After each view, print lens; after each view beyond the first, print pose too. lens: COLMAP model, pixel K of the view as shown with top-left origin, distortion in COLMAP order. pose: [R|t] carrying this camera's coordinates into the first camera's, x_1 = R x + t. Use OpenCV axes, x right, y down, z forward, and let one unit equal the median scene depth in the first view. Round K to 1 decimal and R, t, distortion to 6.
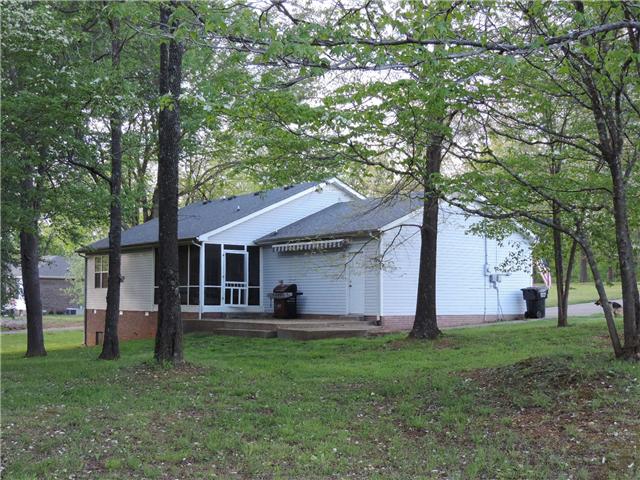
lens RADIAL K [[458.9, 0, 322.1], [0, 458.9, 242.1], [0, 0, 1]] dist [-0.022961, 0.003750]
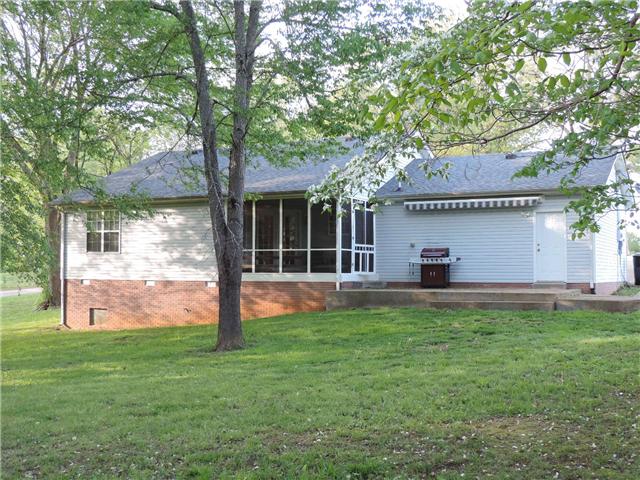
lens RADIAL K [[458.9, 0, 322.1], [0, 458.9, 242.1], [0, 0, 1]] dist [-0.022961, 0.003750]
pose [[0.963079, 0.012344, 0.268934, -0.492058], [-0.031110, 0.997359, 0.065628, 0.030251], [-0.267414, -0.071571, 0.960920, 0.225386]]
